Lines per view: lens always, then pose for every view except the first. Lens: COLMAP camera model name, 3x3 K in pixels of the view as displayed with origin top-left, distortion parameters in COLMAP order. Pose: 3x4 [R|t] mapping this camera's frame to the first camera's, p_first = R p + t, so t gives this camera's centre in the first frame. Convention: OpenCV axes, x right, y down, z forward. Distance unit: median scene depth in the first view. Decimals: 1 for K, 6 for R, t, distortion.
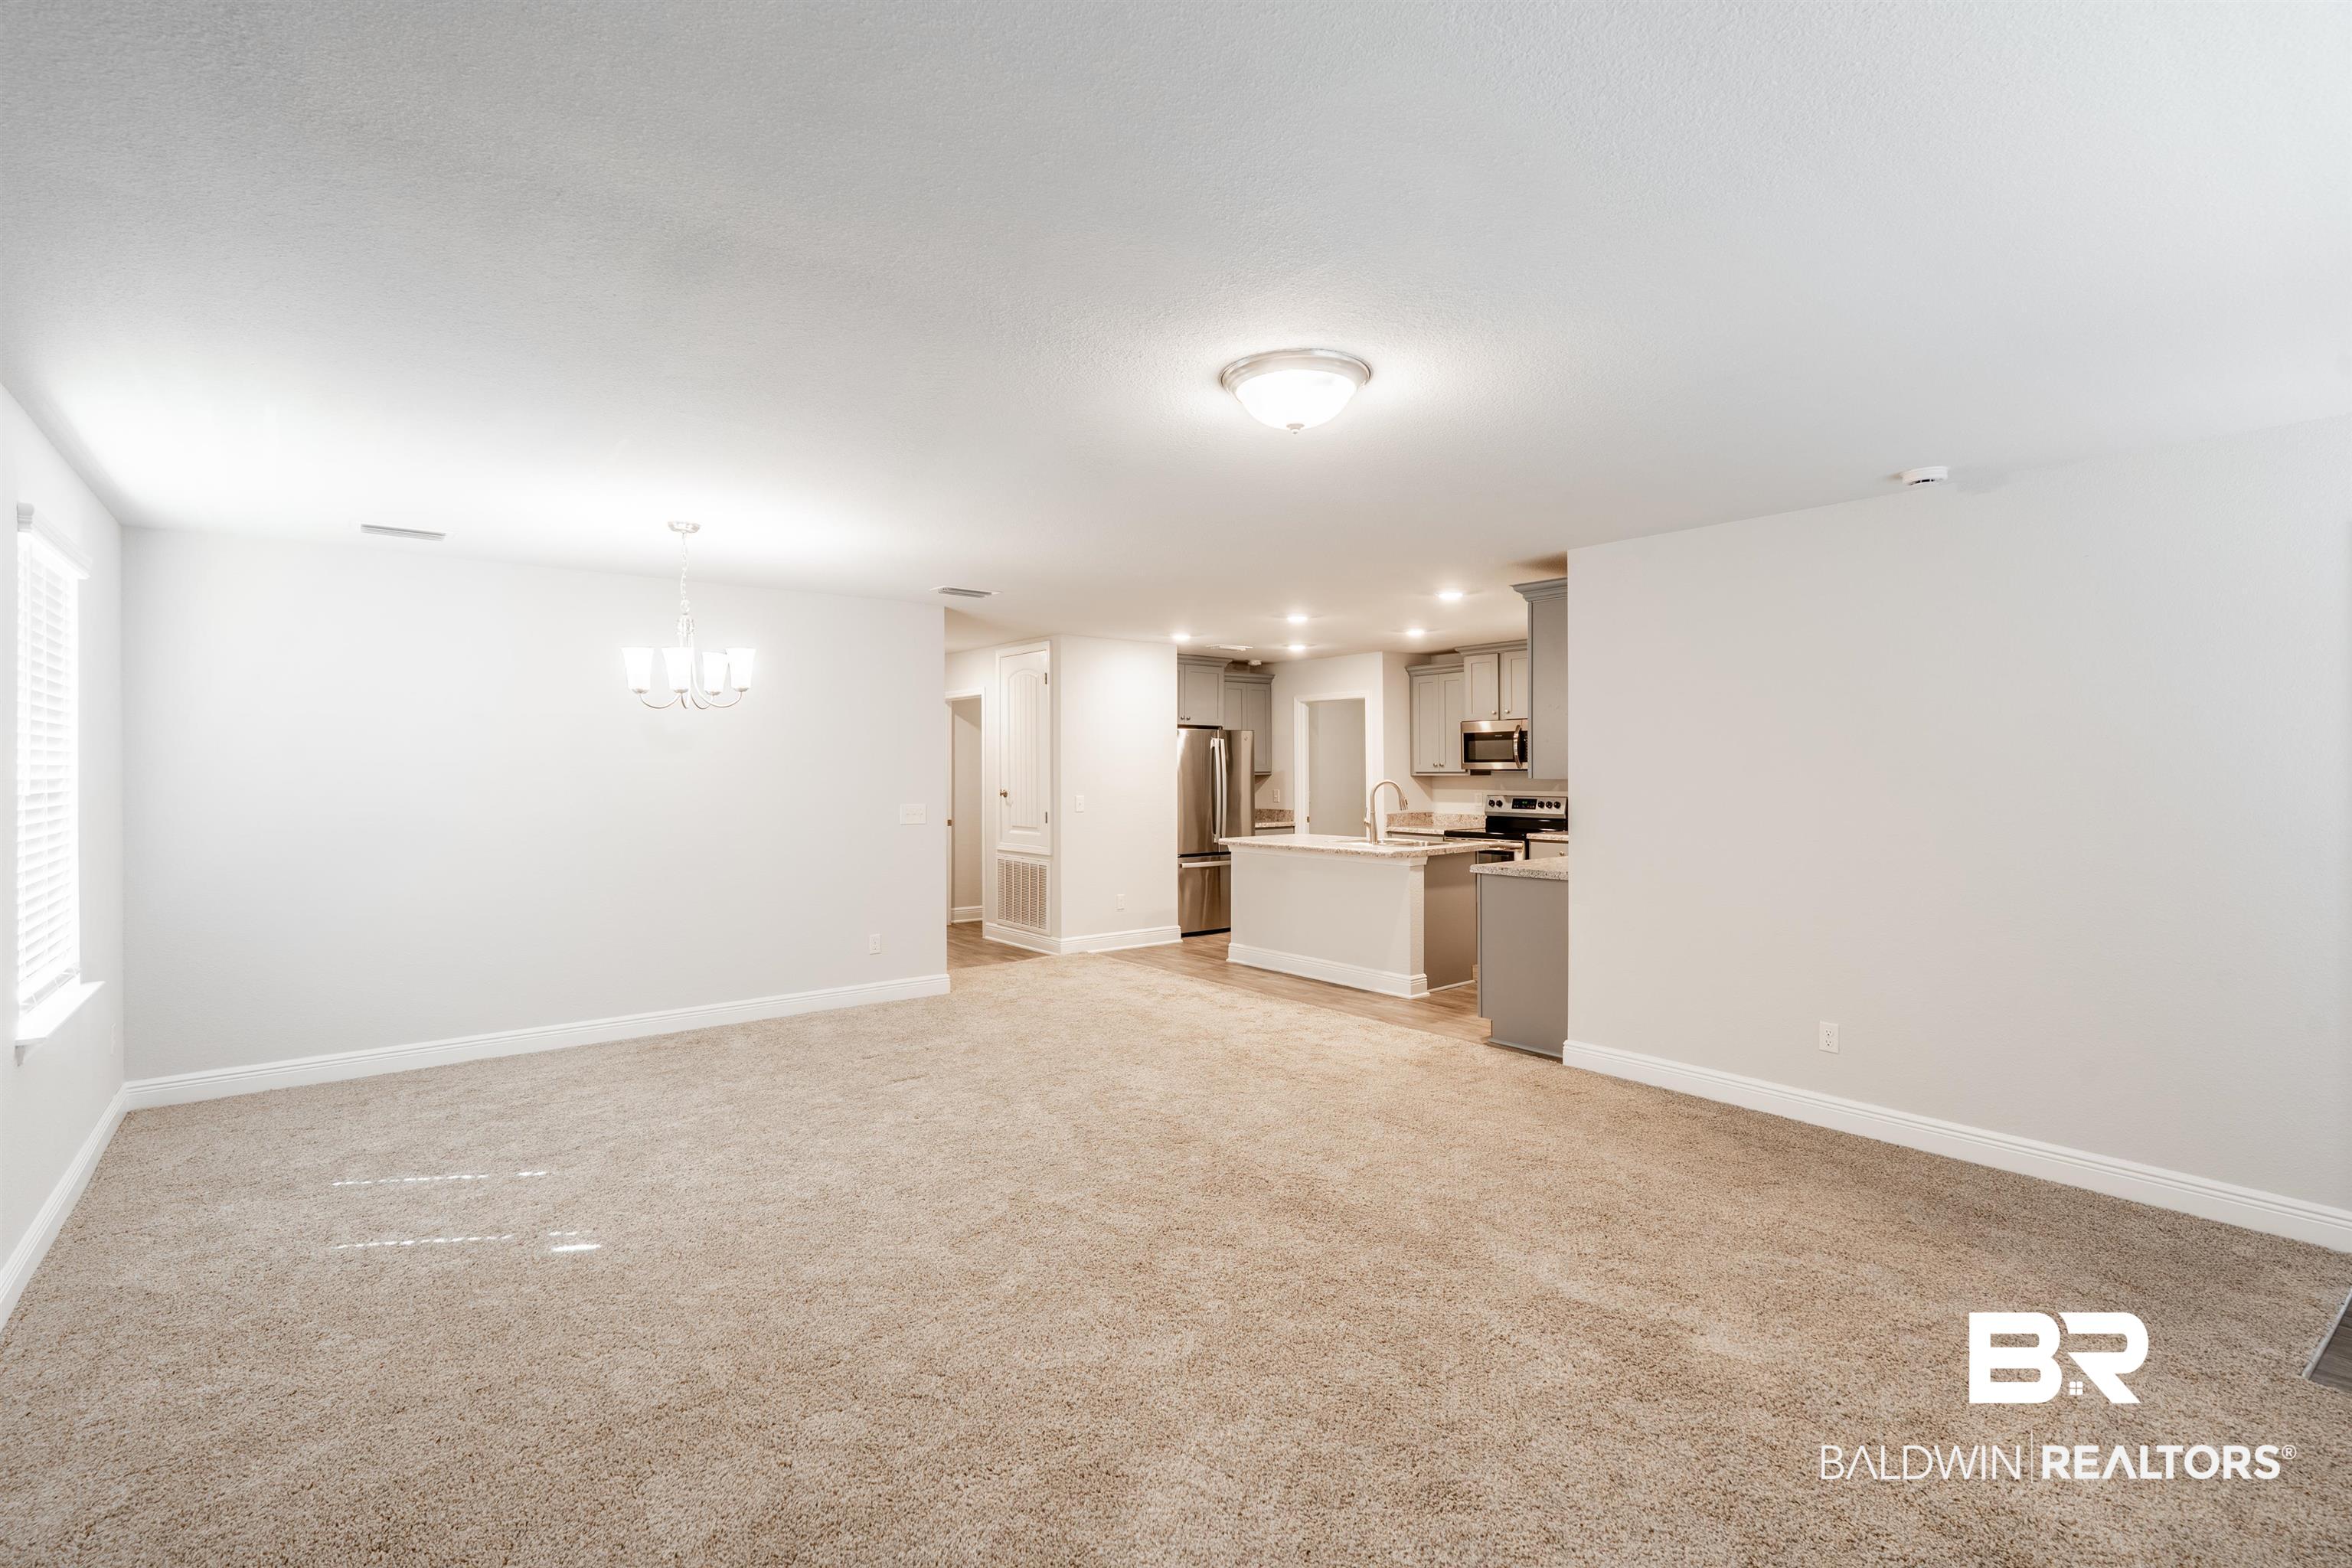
lens RADIAL K [[1085.4, 0, 1170.7], [0, 1085.4, 768.4], [0, 0, 1]] dist [-0.002478, 0.000062]
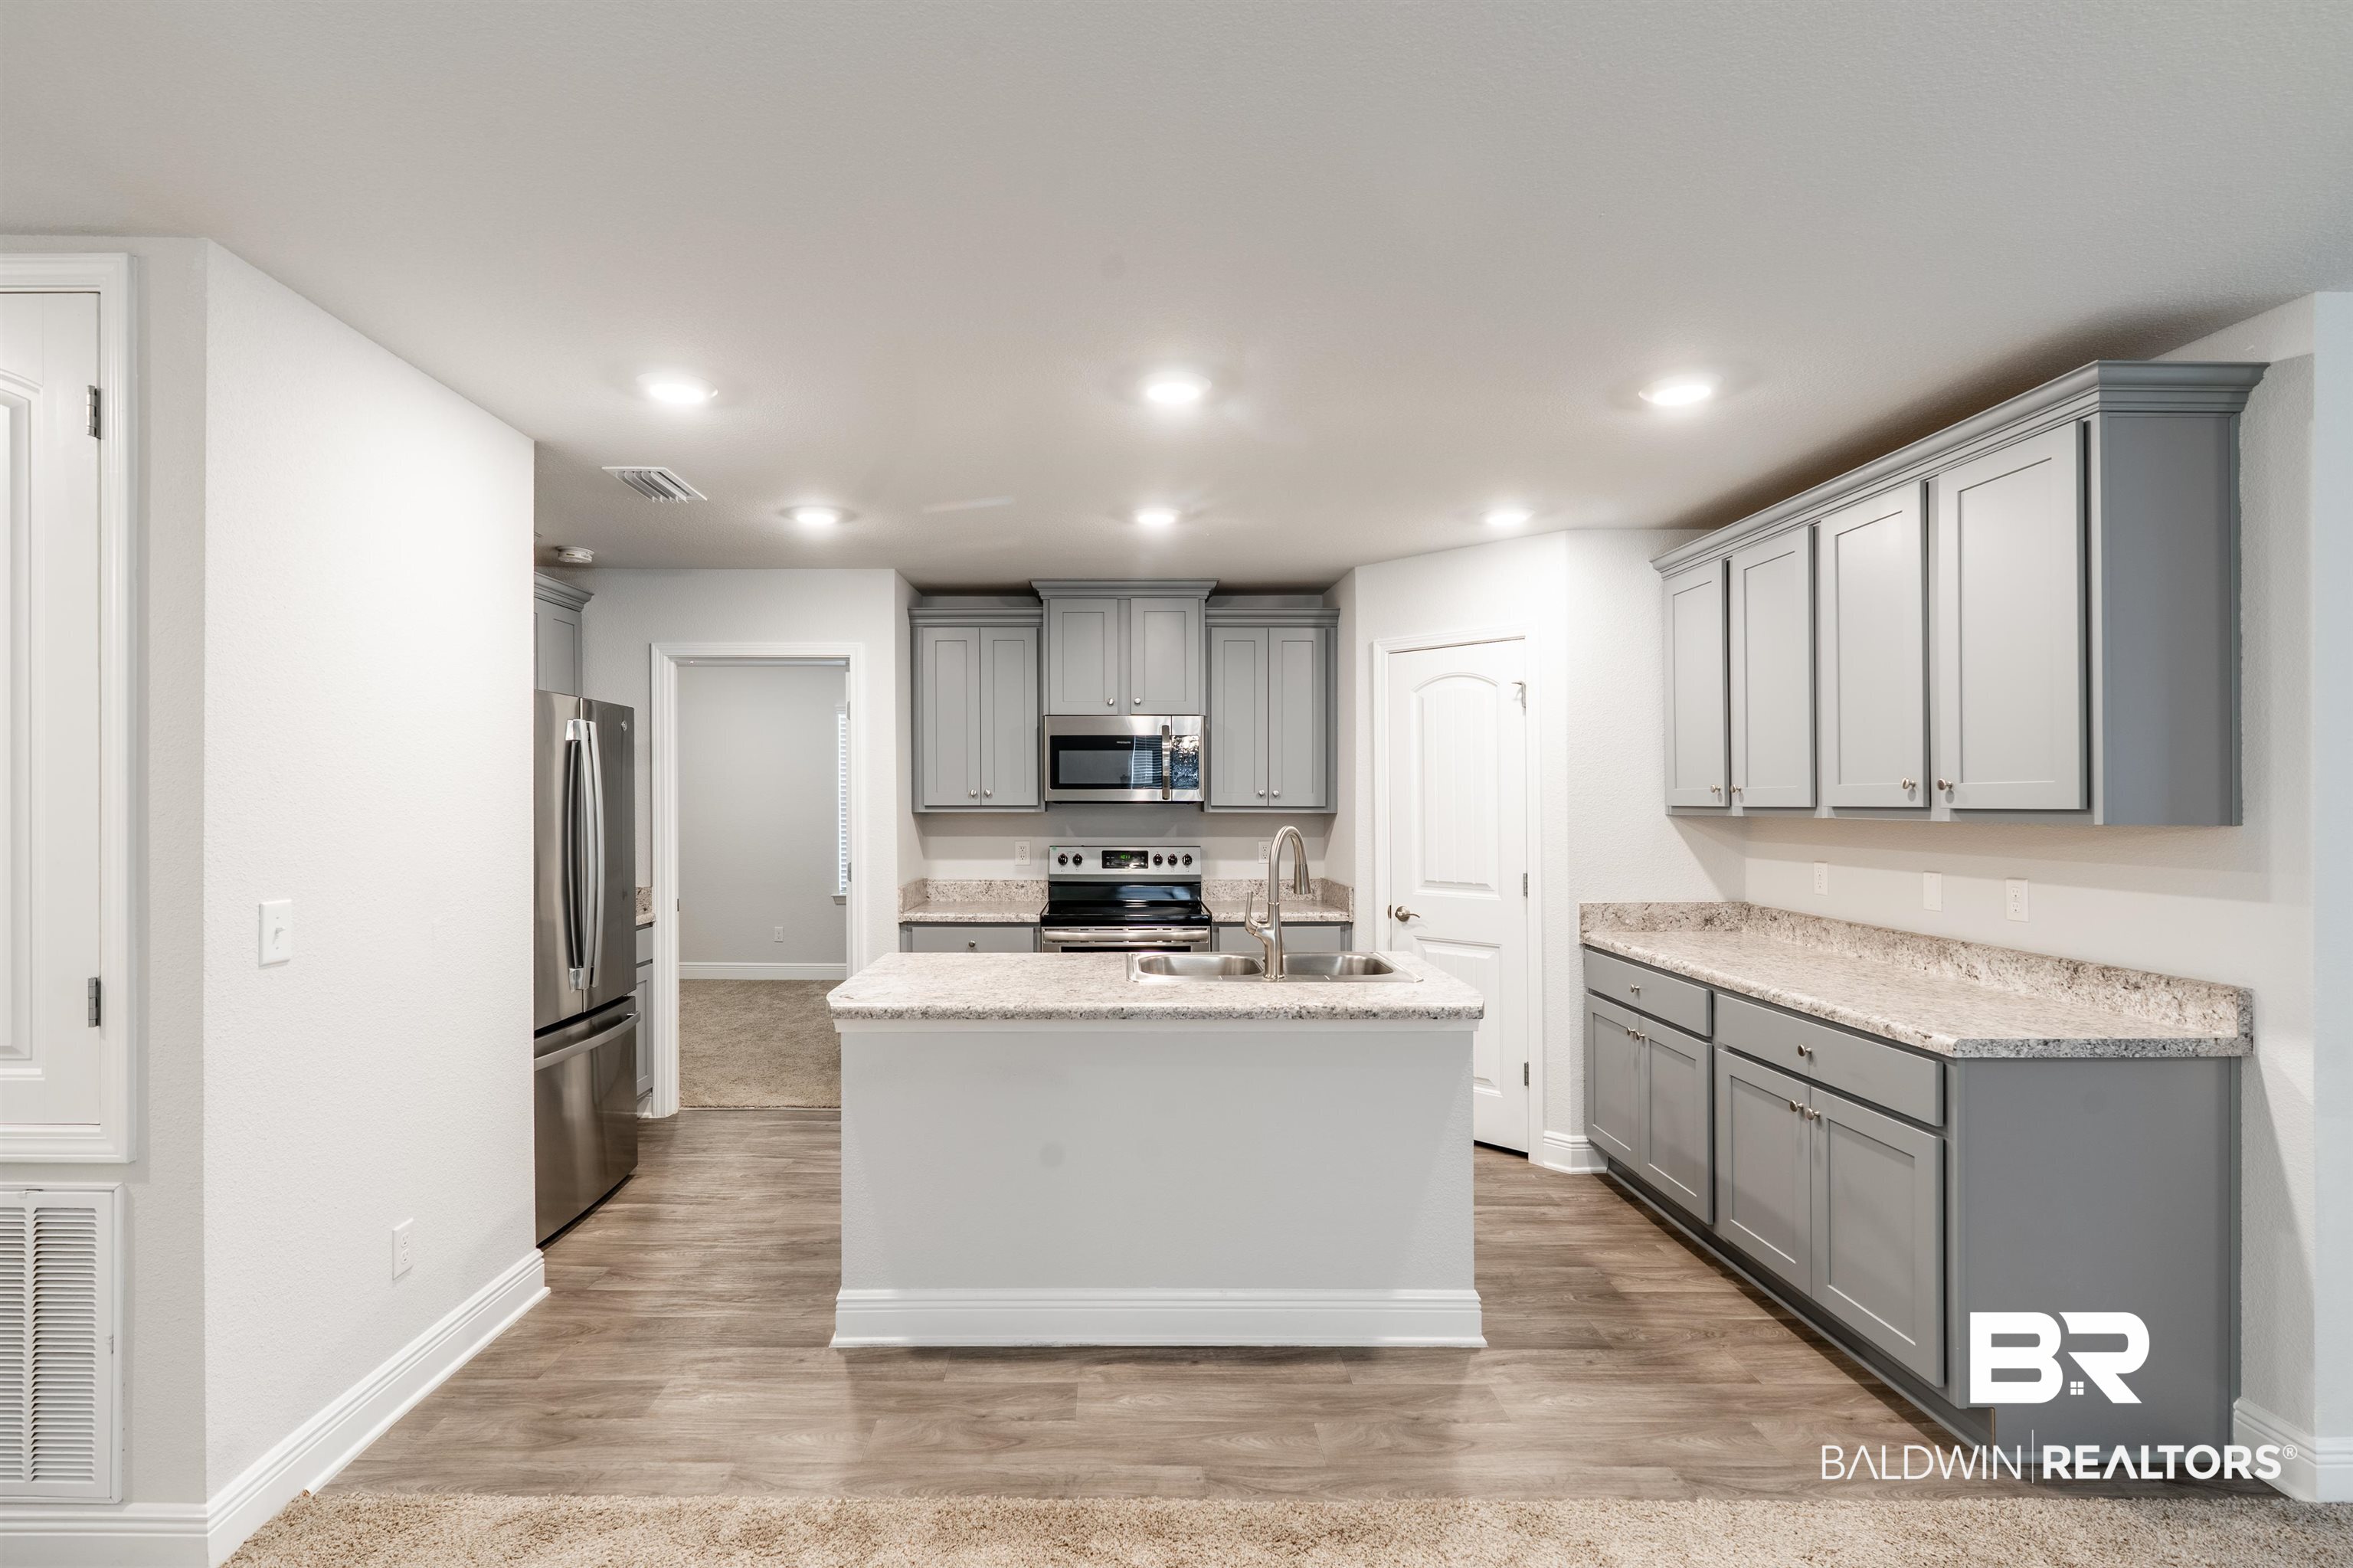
lens RADIAL K [[1110.6, 0, 1110.7], [0, 1110.6, 784.6], [0, 0, 1]] dist [-0.000762, 0.000901]
pose [[0.582583, 0.012051, 0.812682, -0.173447], [-0.007229, 0.999927, -0.009645, -0.002153], [-0.812739, -0.000256, 0.582628, 0.641346]]
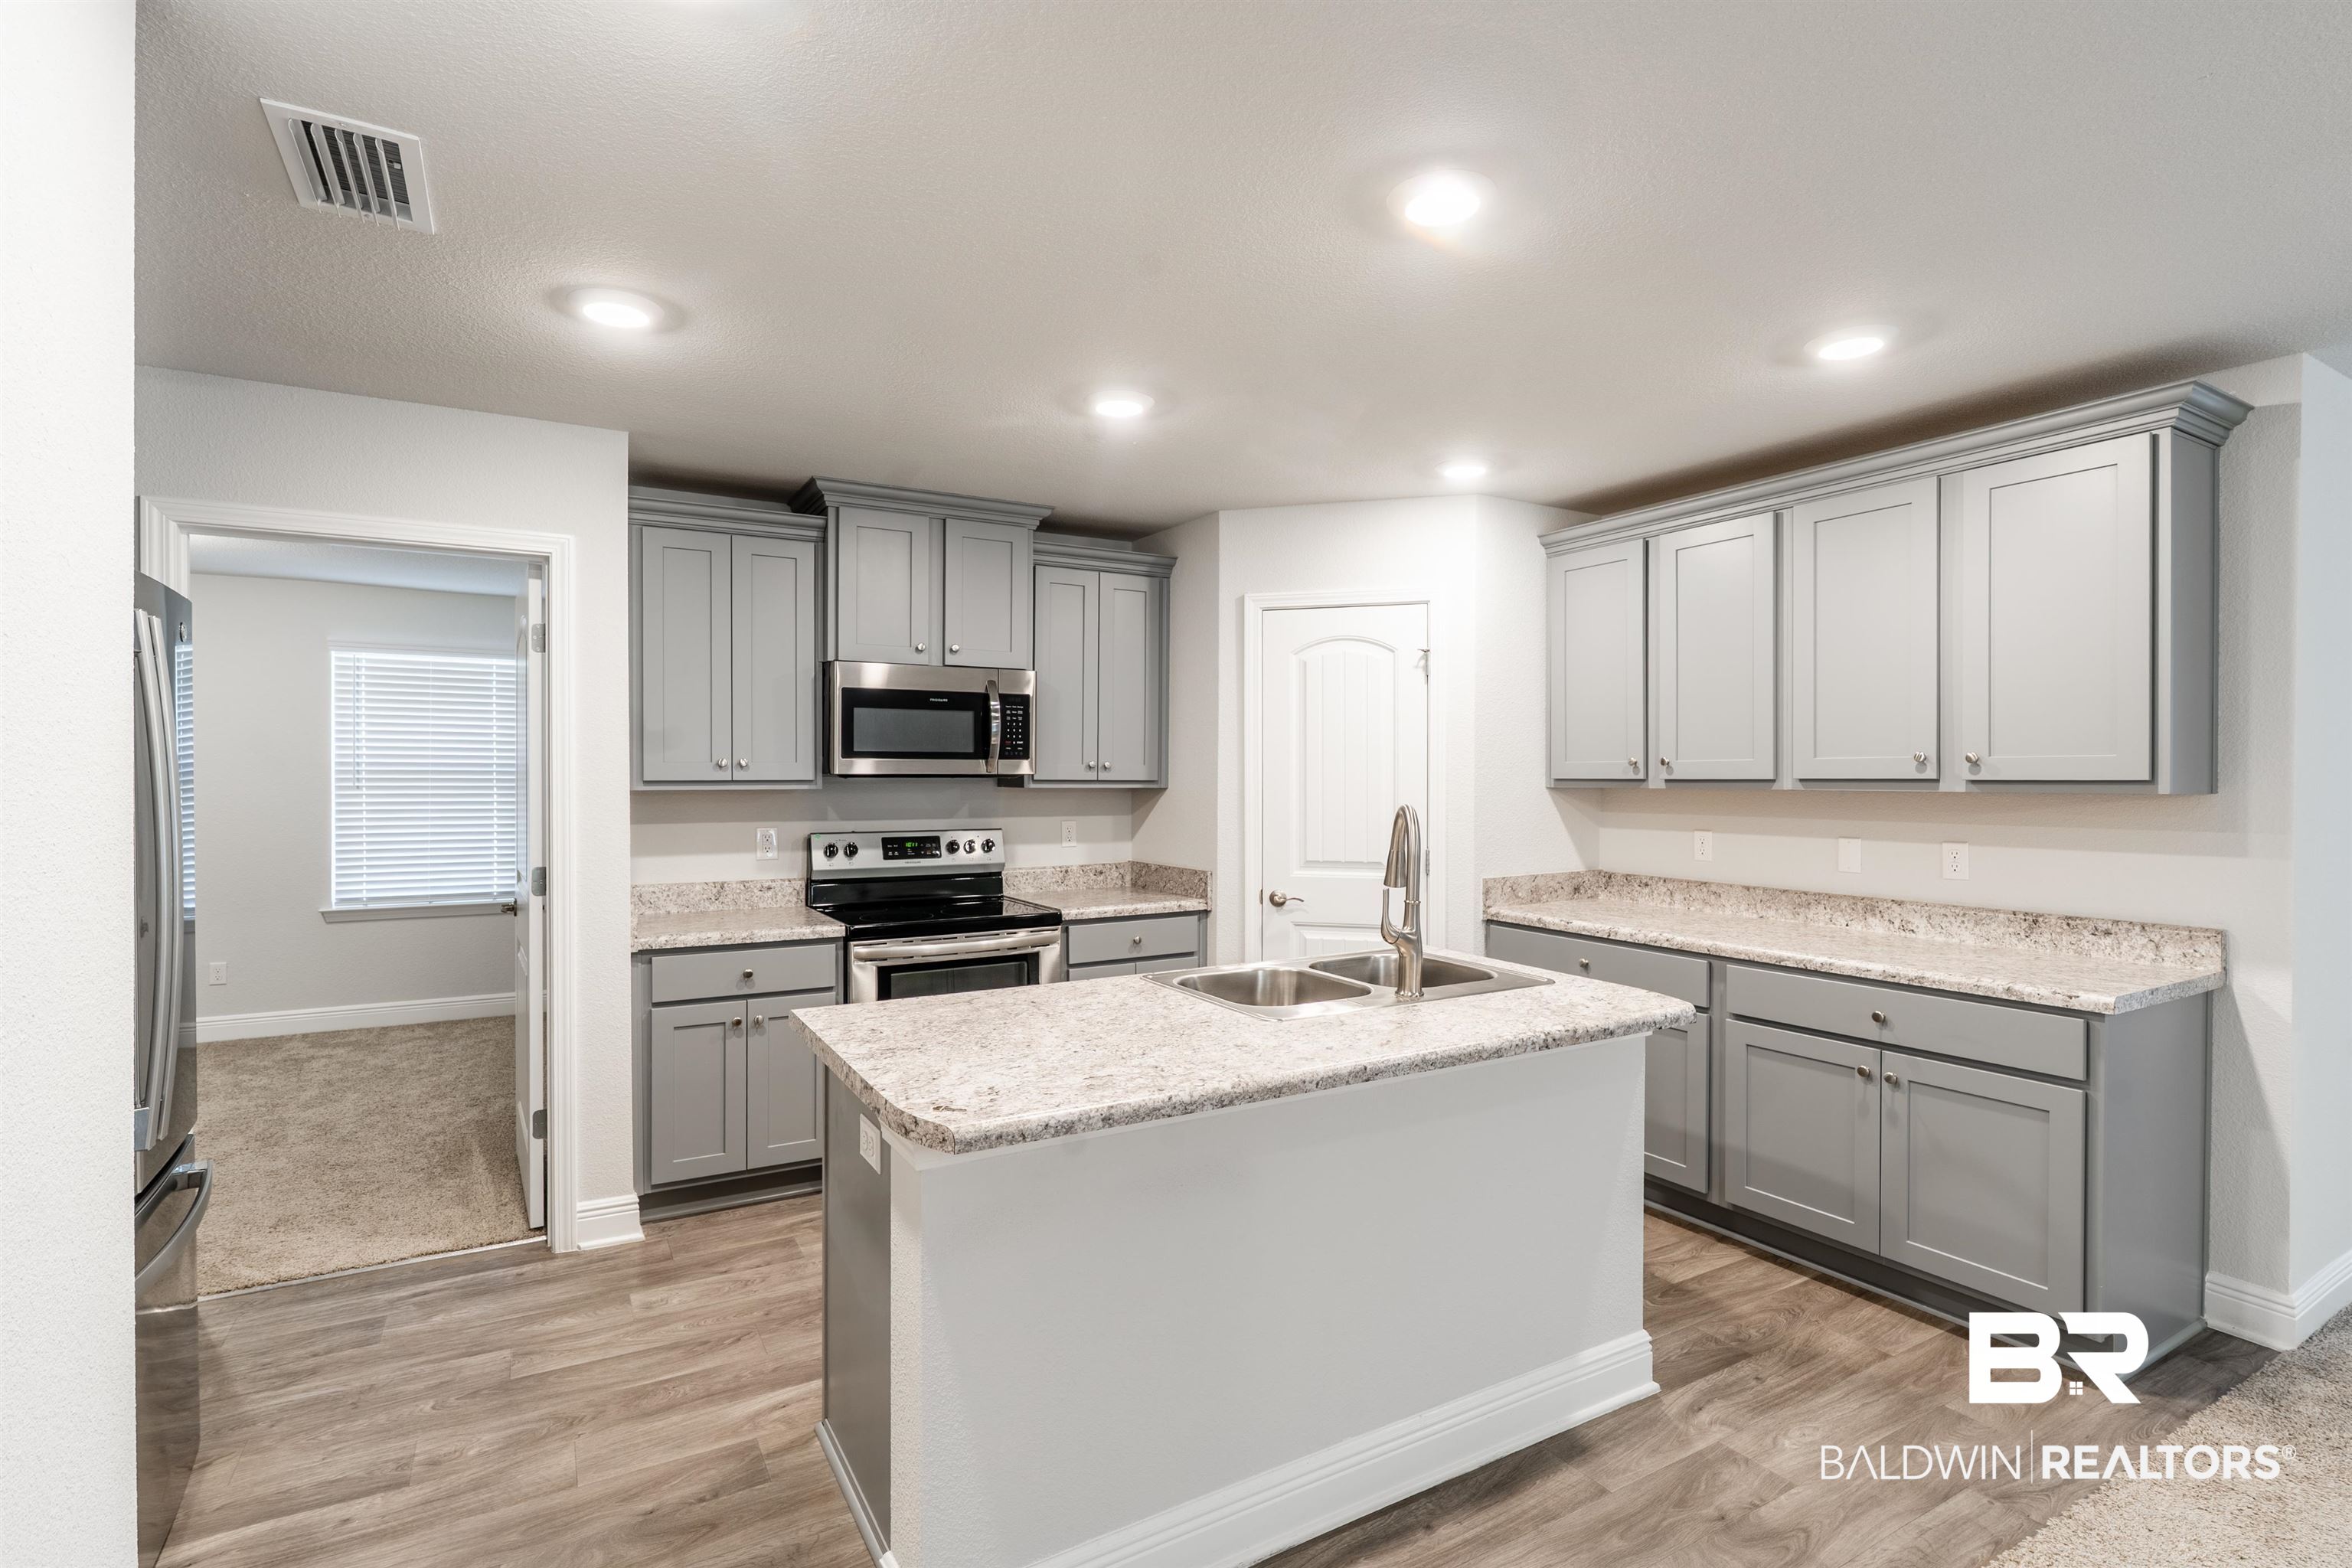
lens RADIAL K [[1085.4, 0, 1170.7], [0, 1085.4, 768.4], [0, 0, 1]] dist [-0.002478, 0.000062]
pose [[0.087909, 0.006768, 0.996106, -0.136518], [-0.008444, 0.999946, -0.006049, 0.000174], [-0.996093, -0.007879, 0.087961, 0.832849]]
